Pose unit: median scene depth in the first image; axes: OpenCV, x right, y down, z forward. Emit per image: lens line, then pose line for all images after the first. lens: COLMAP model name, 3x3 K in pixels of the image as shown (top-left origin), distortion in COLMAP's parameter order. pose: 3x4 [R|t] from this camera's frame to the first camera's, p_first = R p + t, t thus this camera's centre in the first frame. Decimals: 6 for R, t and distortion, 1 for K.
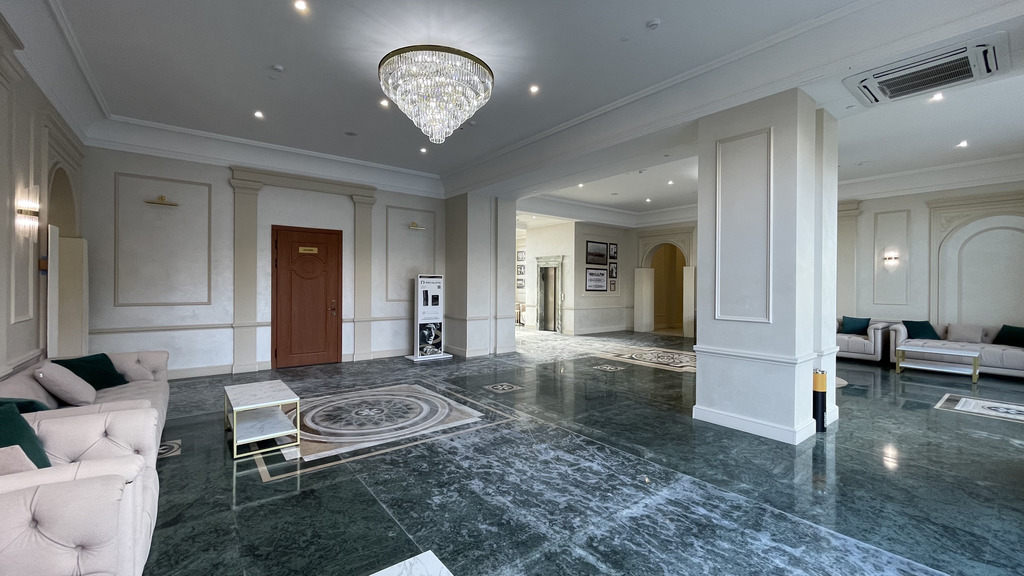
lens RADIAL K [[413.6, 0, 510.0], [0, 413.6, 286.6], [0, 0, 1]] dist [-0.000619, -0.001434]
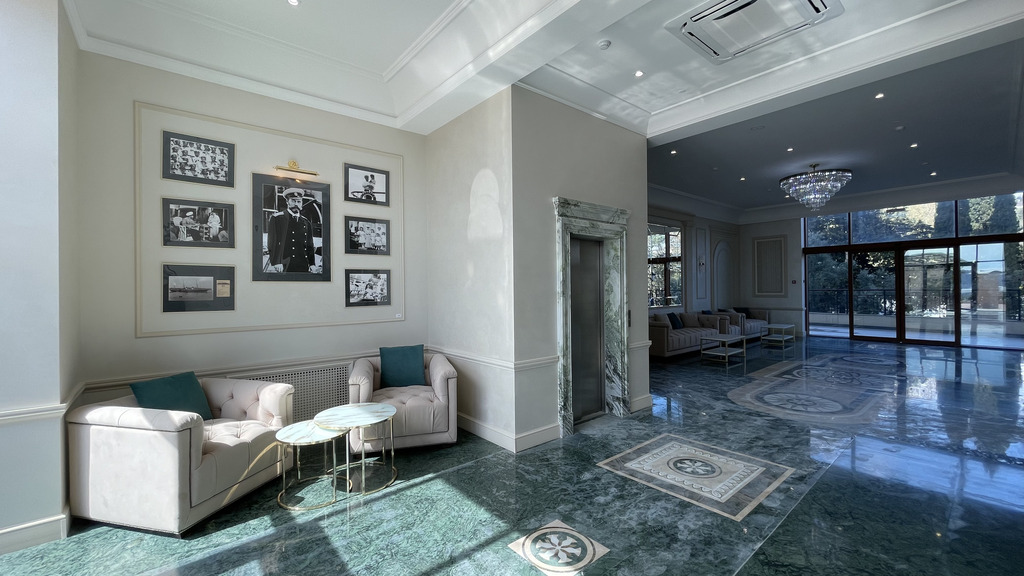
lens RADIAL K [[413.6, 0, 510.7], [0, 413.6, 287.6], [0, 0, 1]] dist [-0.000619, -0.001434]
pose [[-0.028273, 0.001320, 0.999599, -0.188645], [0.008506, 0.999963, -0.001079, -0.006102], [-0.999564, 0.008472, -0.028283, 0.849874]]
